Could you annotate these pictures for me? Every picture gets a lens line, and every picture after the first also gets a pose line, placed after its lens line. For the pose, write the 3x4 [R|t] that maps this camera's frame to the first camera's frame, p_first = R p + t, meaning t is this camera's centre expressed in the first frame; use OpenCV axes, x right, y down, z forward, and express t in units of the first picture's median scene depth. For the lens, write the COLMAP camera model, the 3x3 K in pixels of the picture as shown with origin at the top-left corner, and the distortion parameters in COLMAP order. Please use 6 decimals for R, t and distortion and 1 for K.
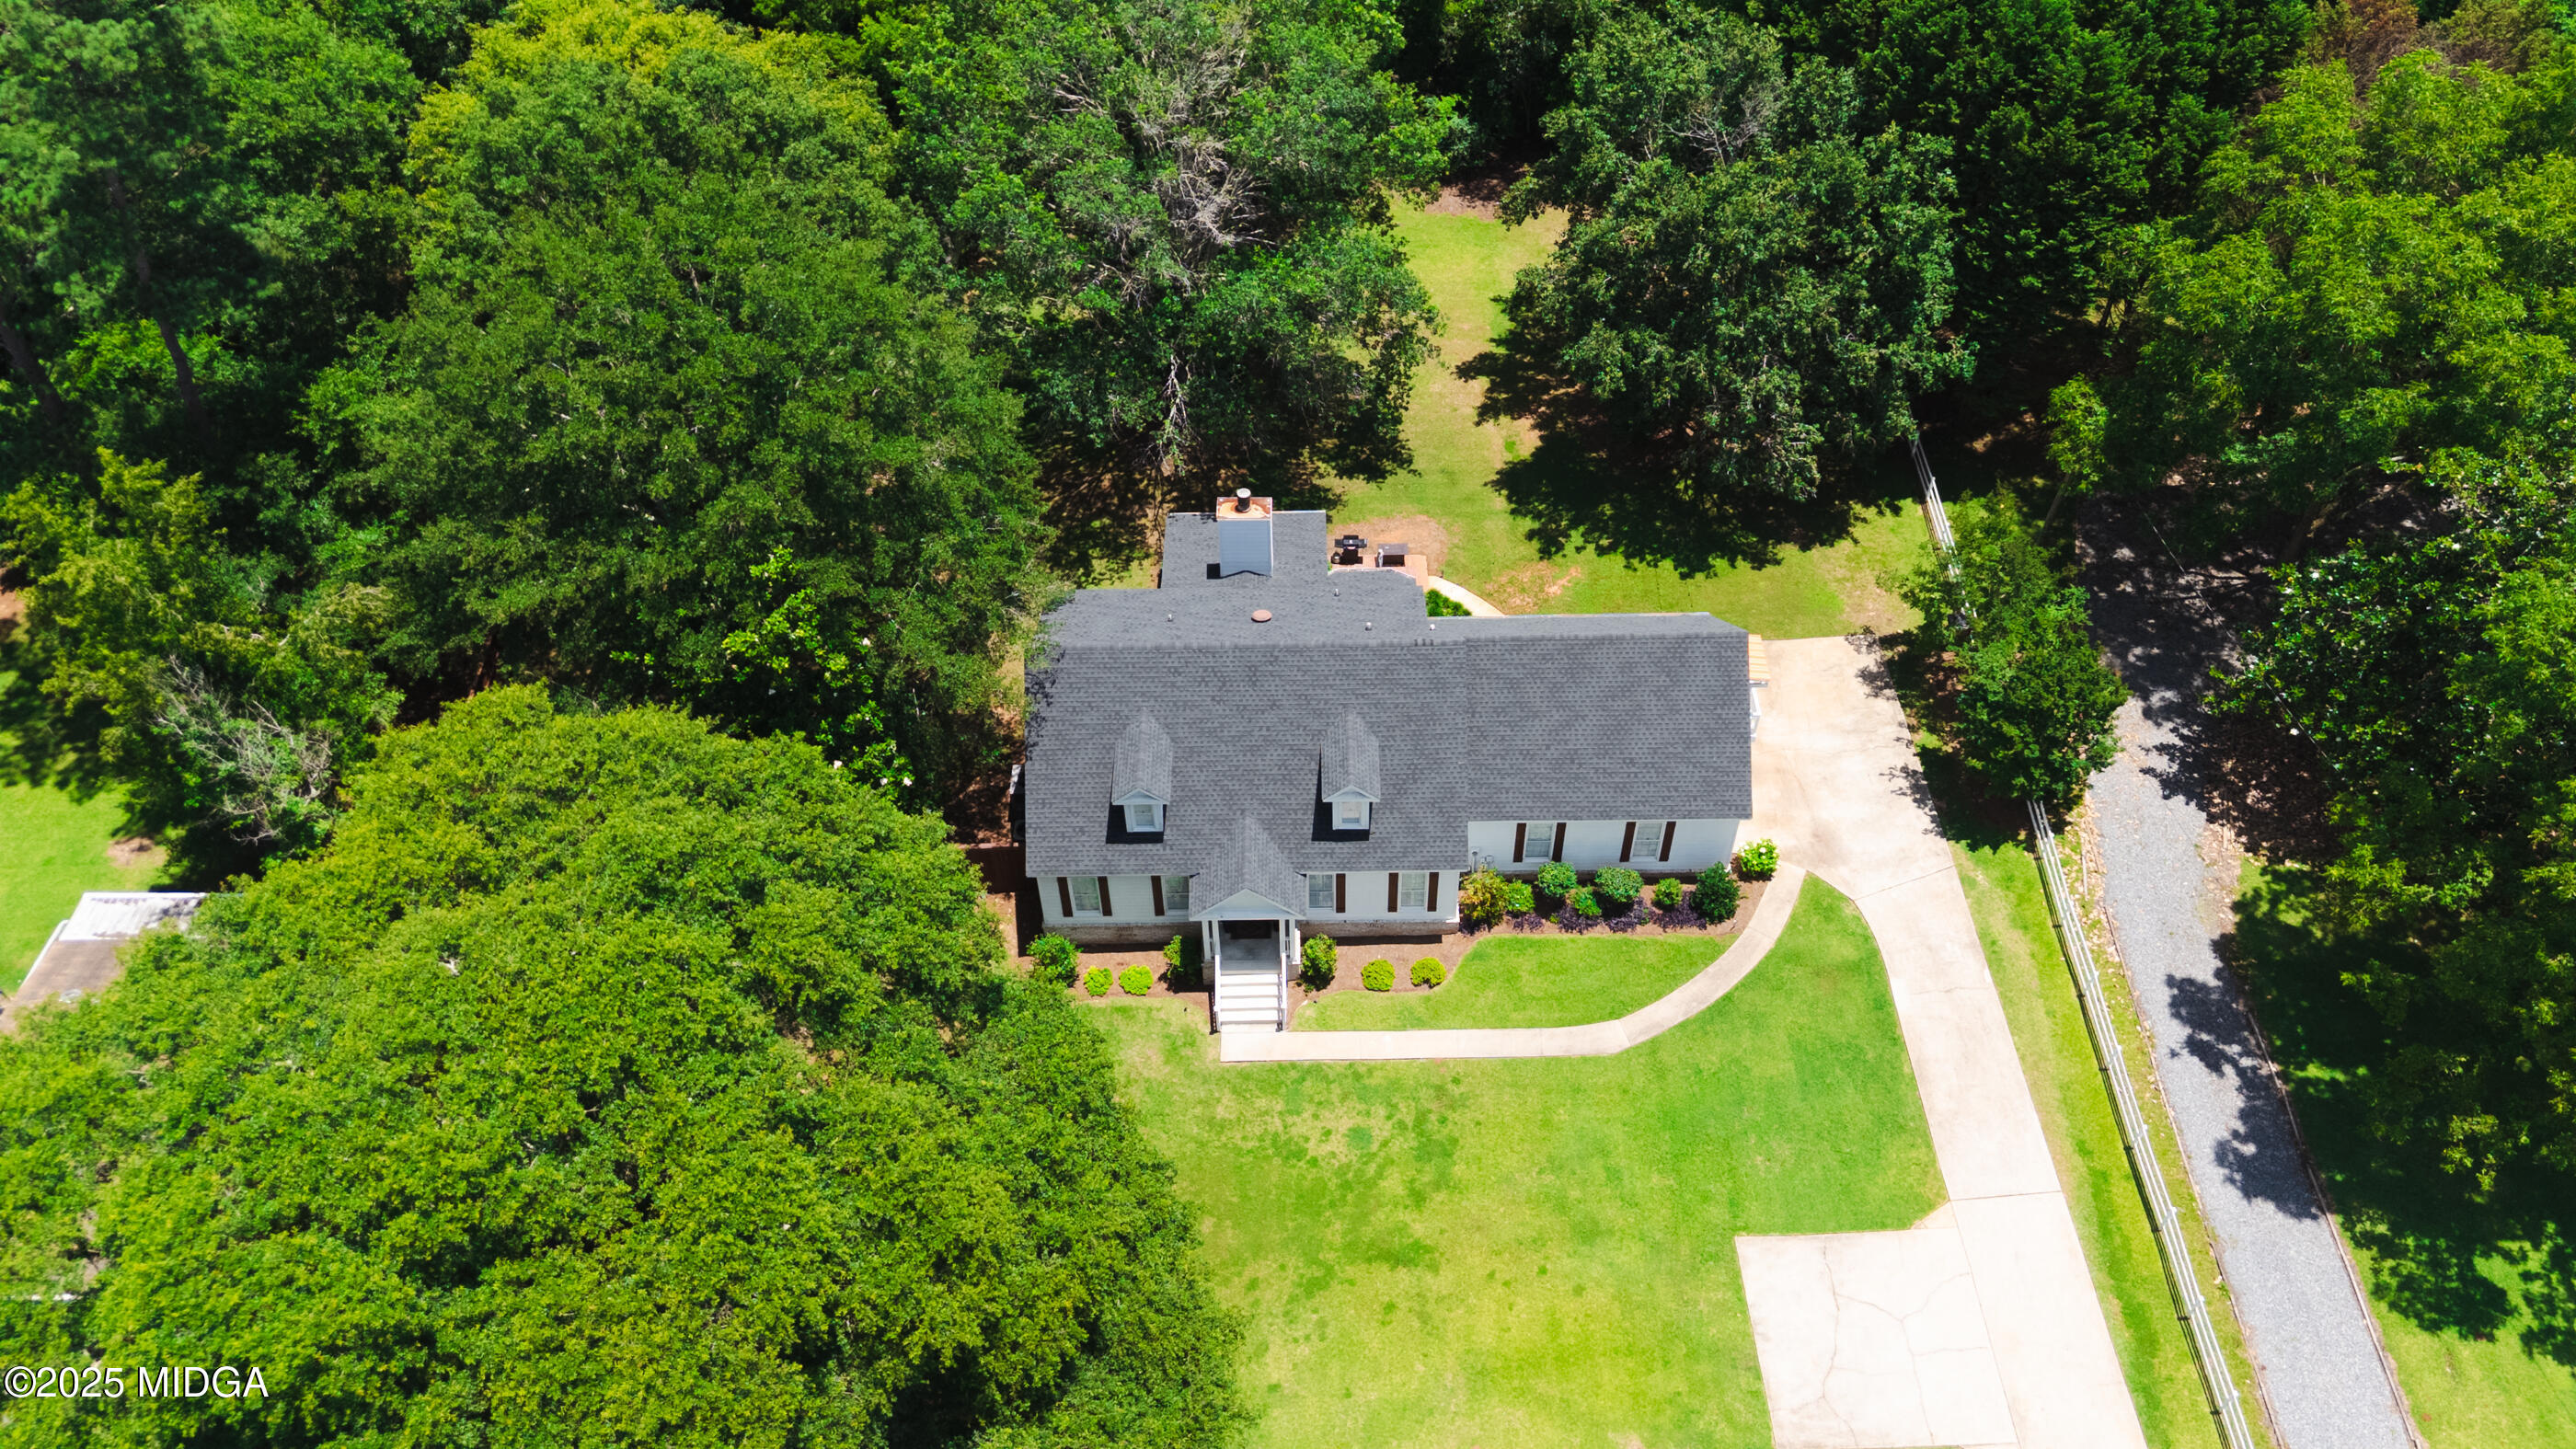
lens RADIAL K [[1901.7, 0, 1288.0], [0, 1901.7, 724.5], [0, 0, 1]] dist [0.073243, -0.056913]
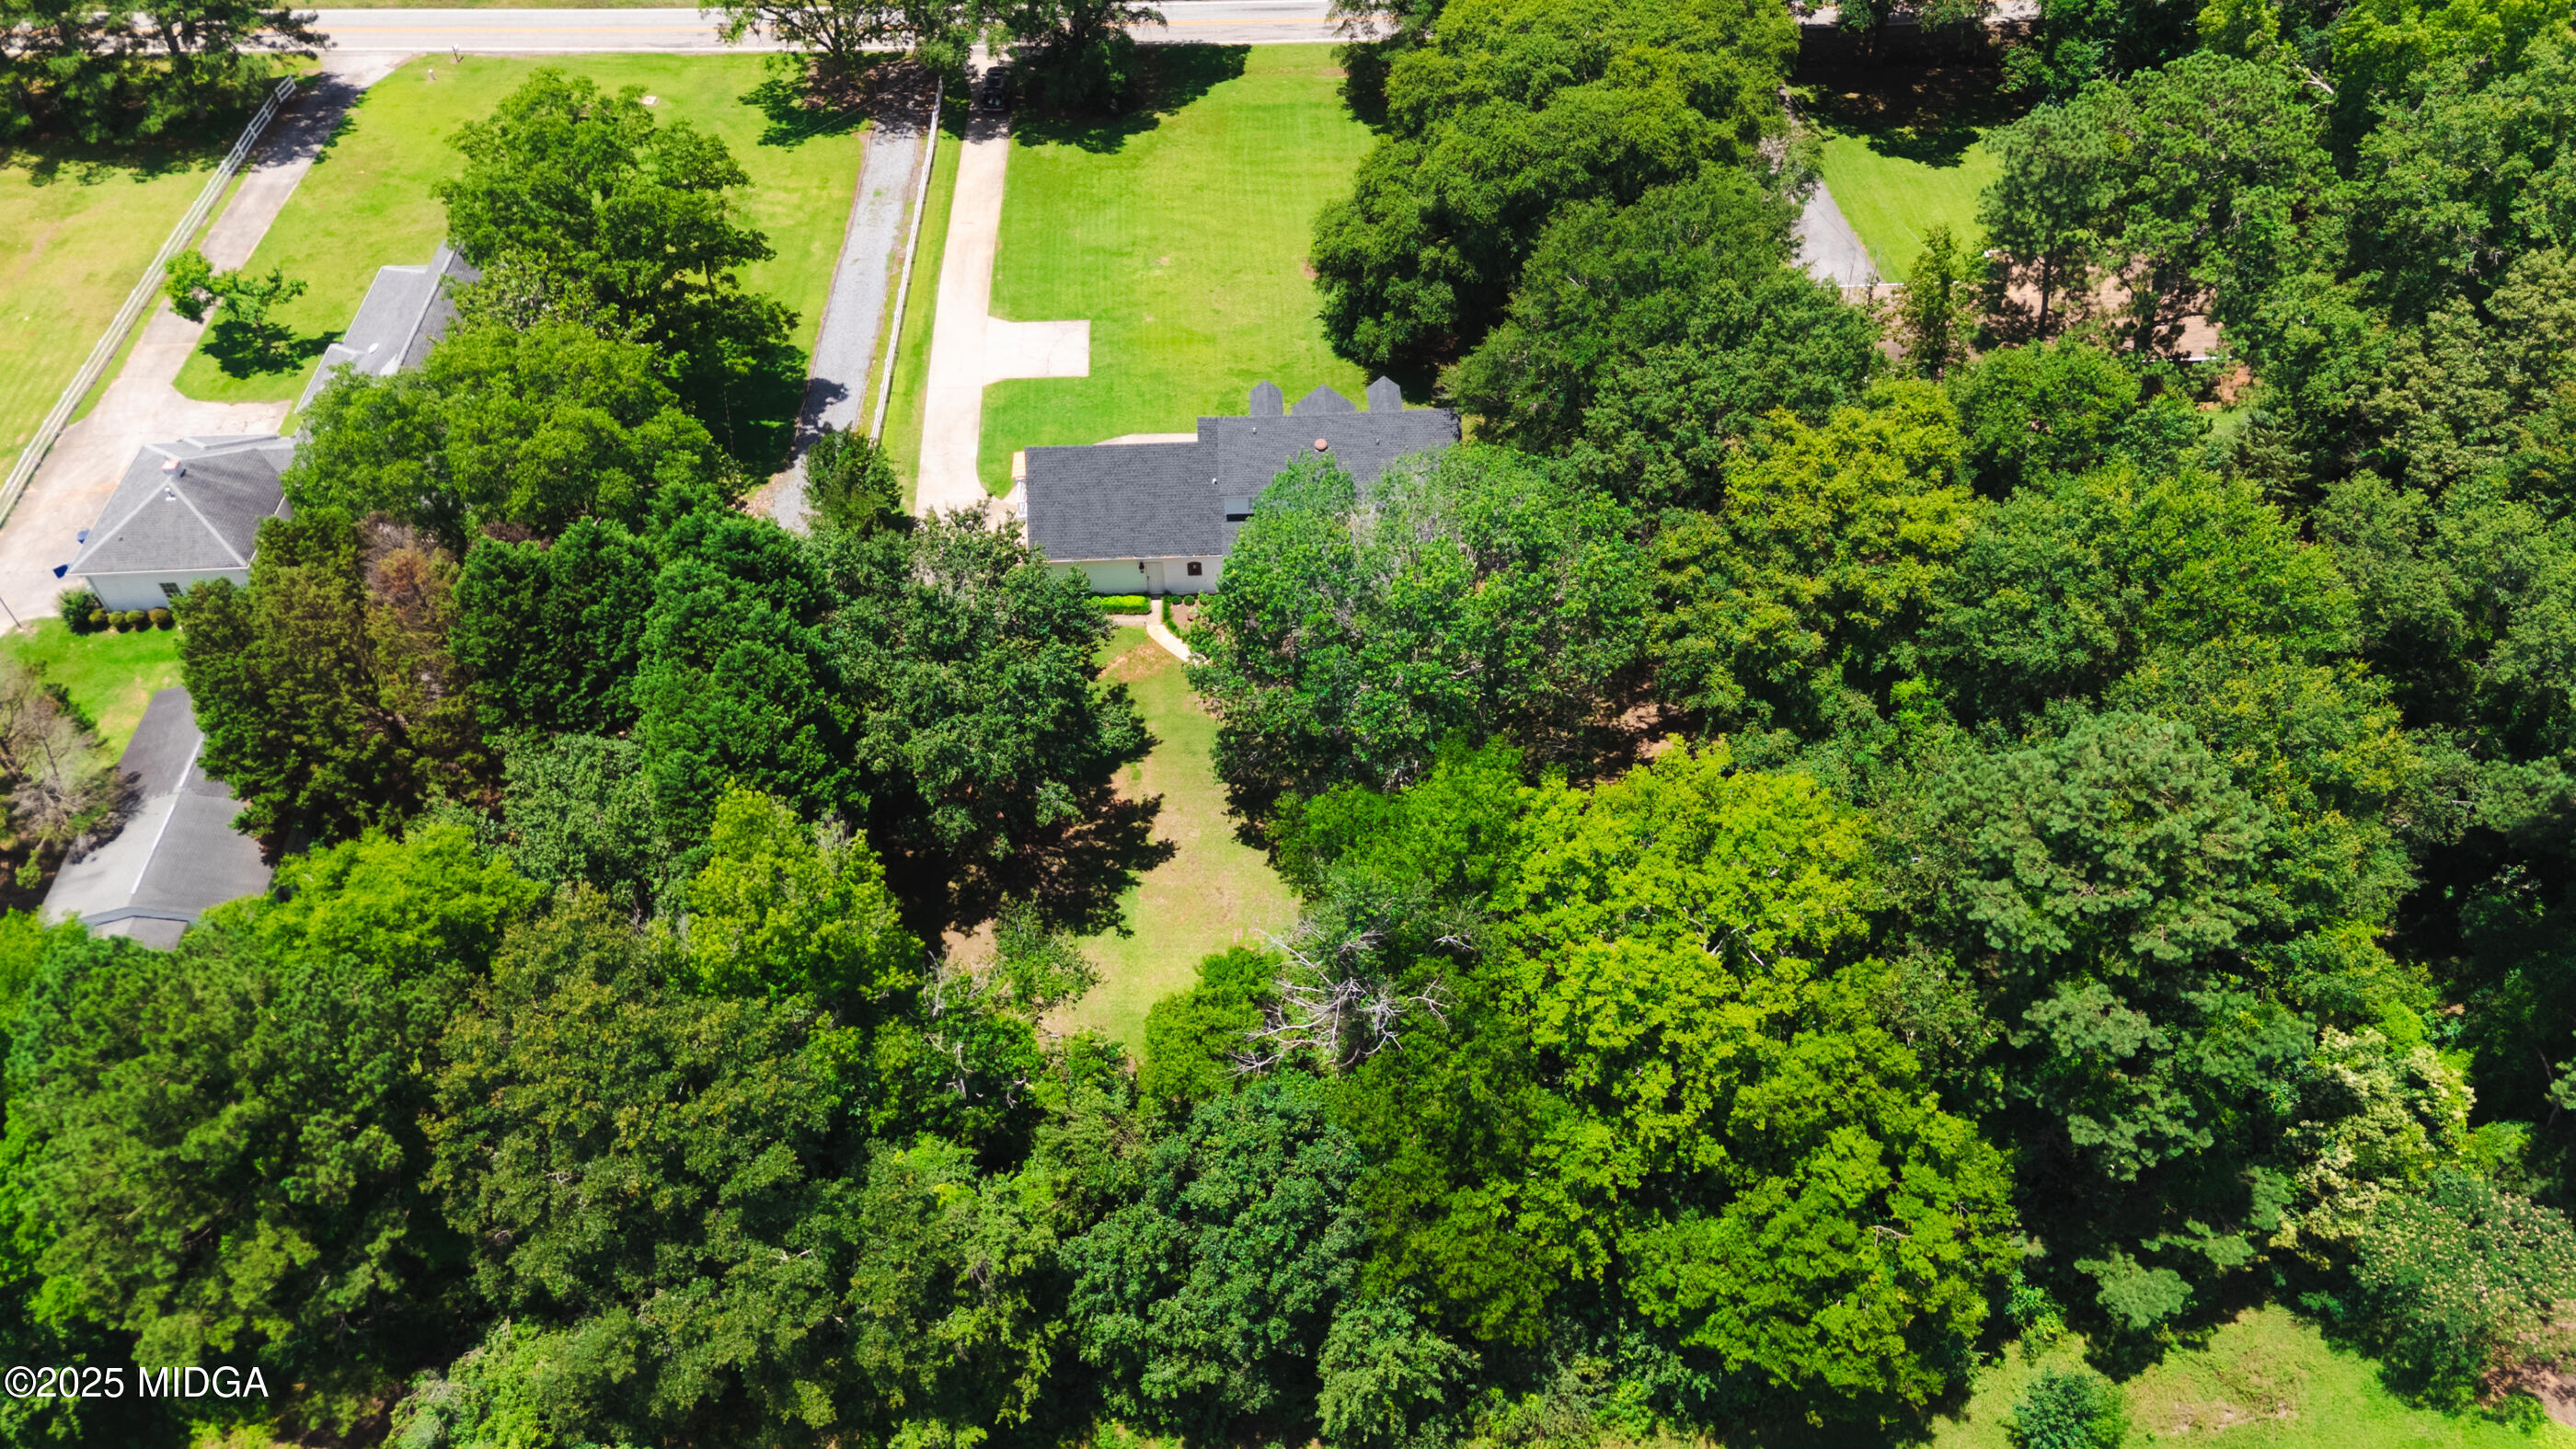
lens RADIAL K [[1890.5, 0, 1288.0], [0, 1890.5, 724.5], [0, 0, 1]] dist [0.112658, -0.151235]
pose [[-0.999065, 0.043209, 0.001289, 0.023133], [-0.002165, -0.079802, 0.996808, -1.655604], [0.043174, 0.995874, 0.079821, 1.092790]]
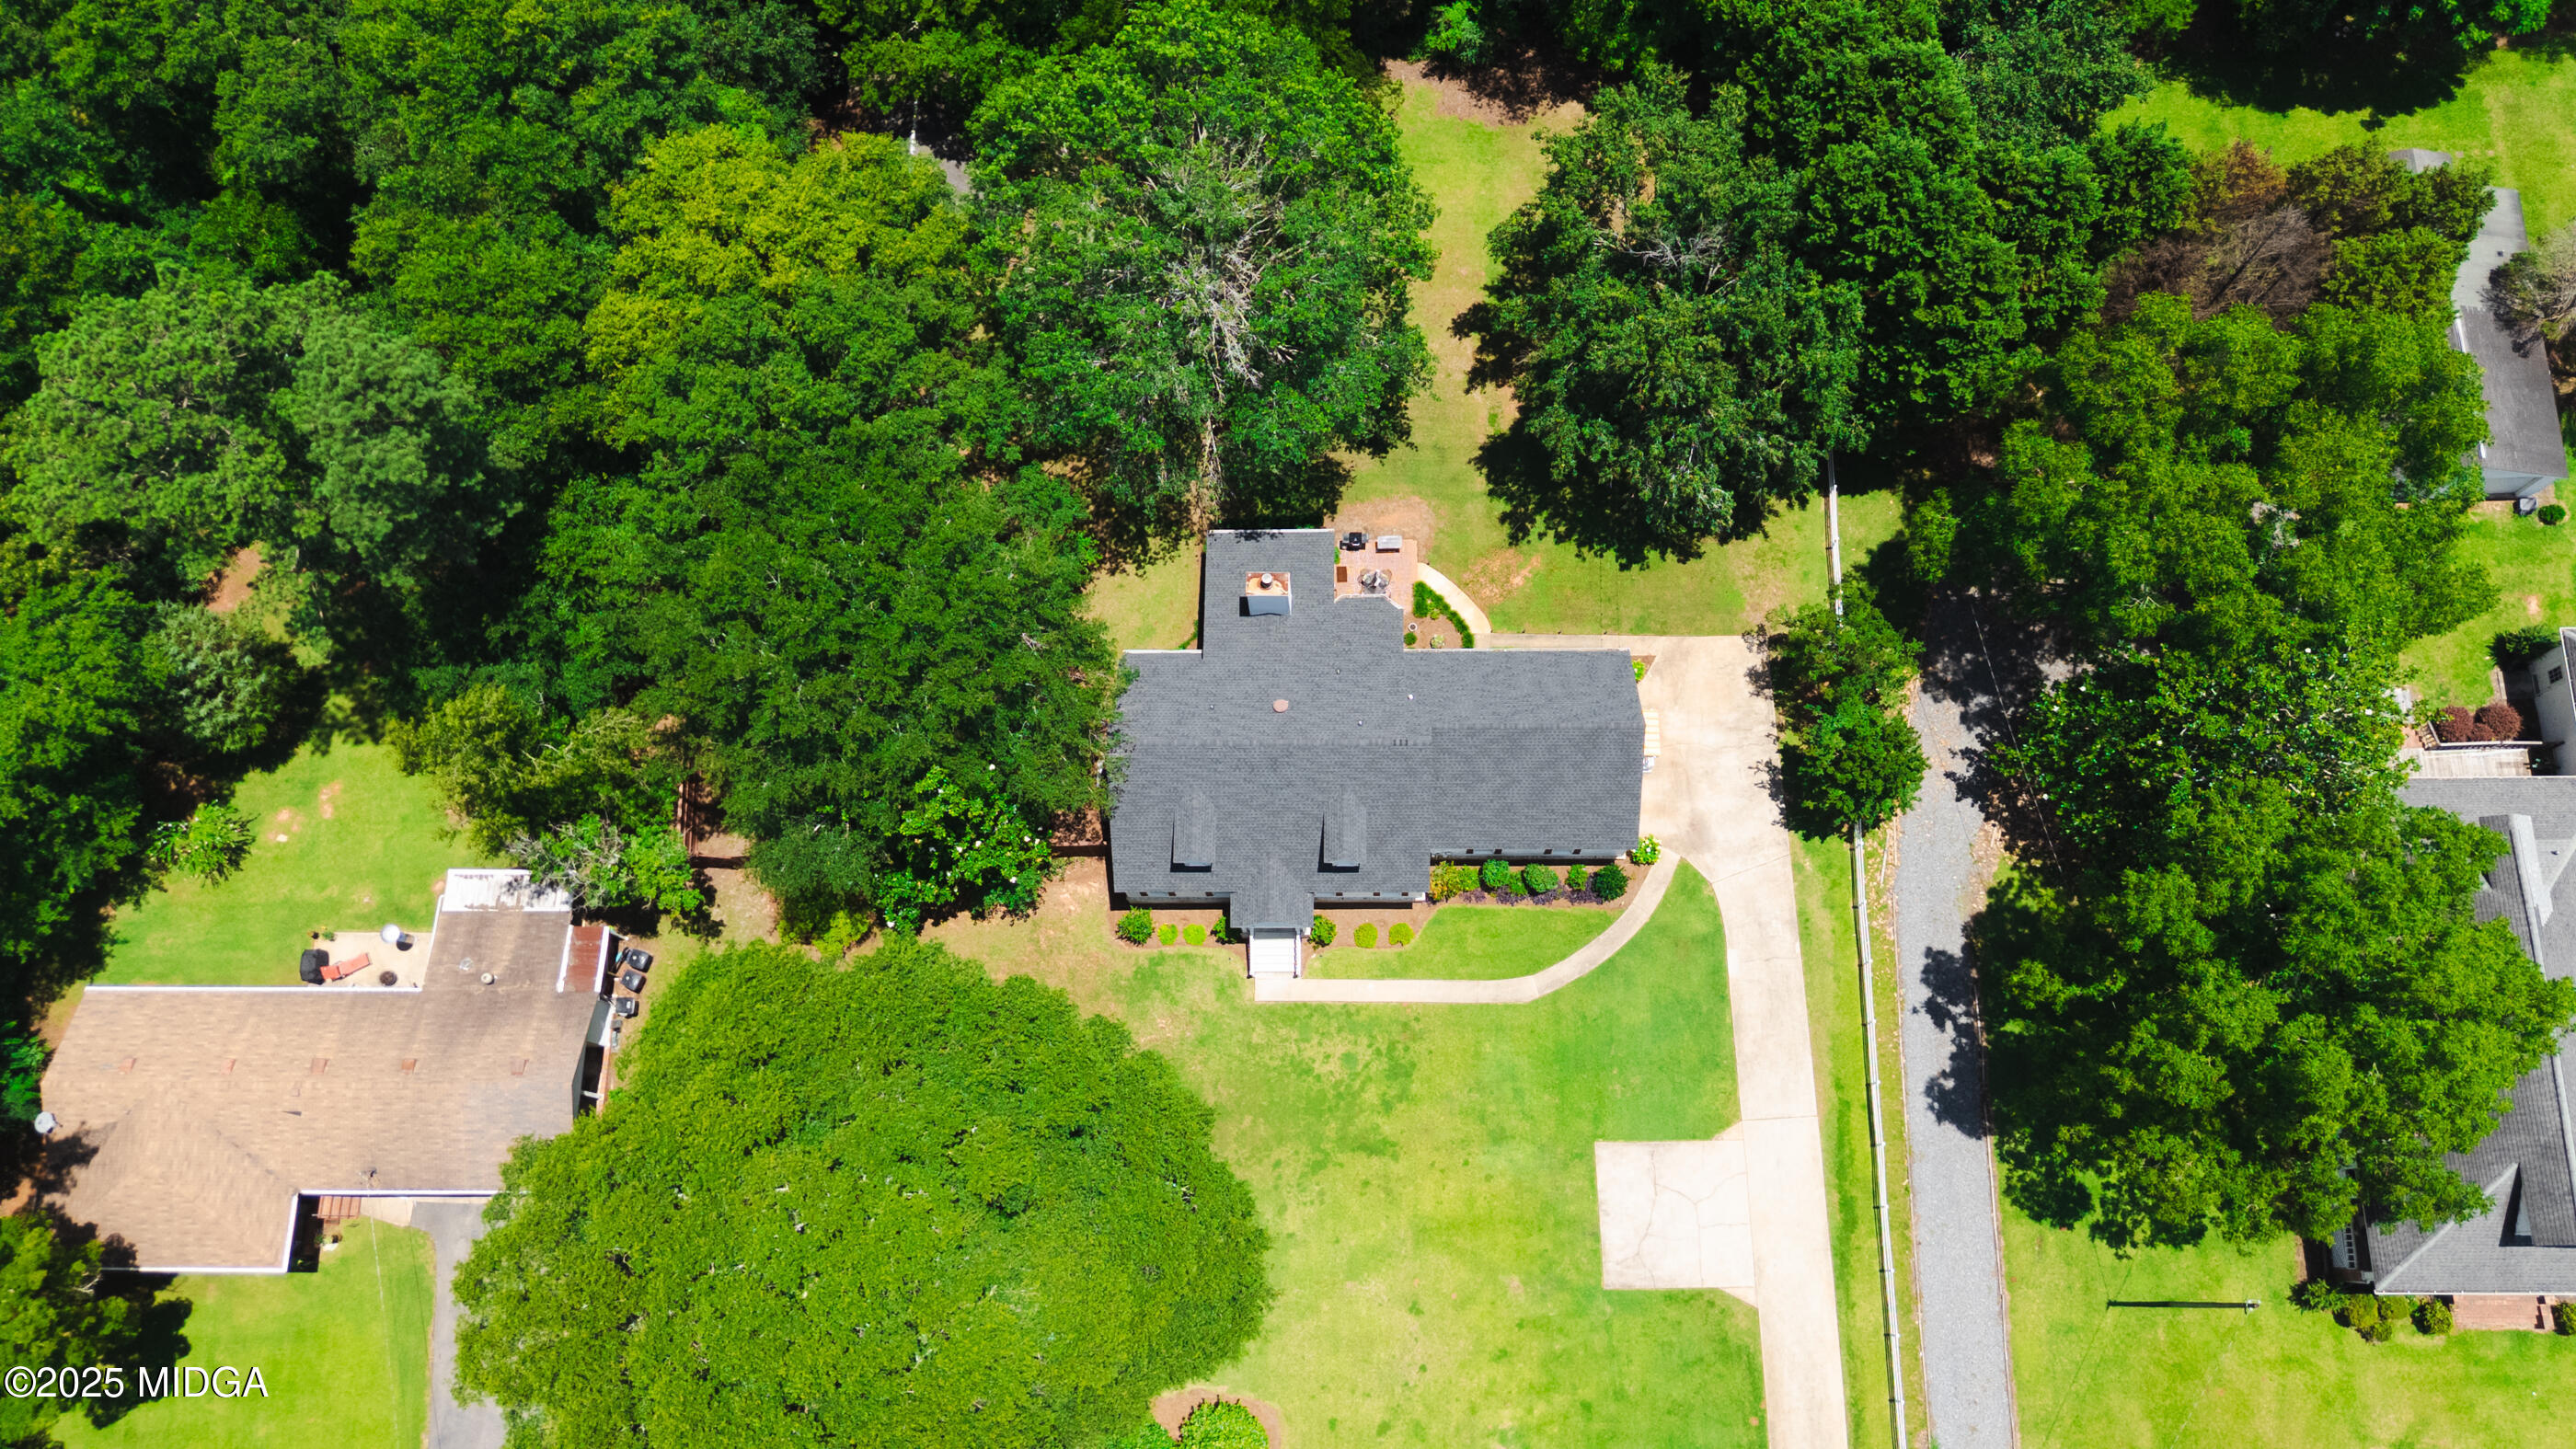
lens RADIAL K [[1890.5, 0, 1288.0], [0, 1890.5, 724.5], [0, 0, 1]] dist [0.112658, -0.151235]
pose [[0.999641, 0.004296, -0.026460, 0.025749], [0.007789, 0.897945, 0.440039, -0.619308], [0.025650, -0.440087, 0.897589, -0.190223]]
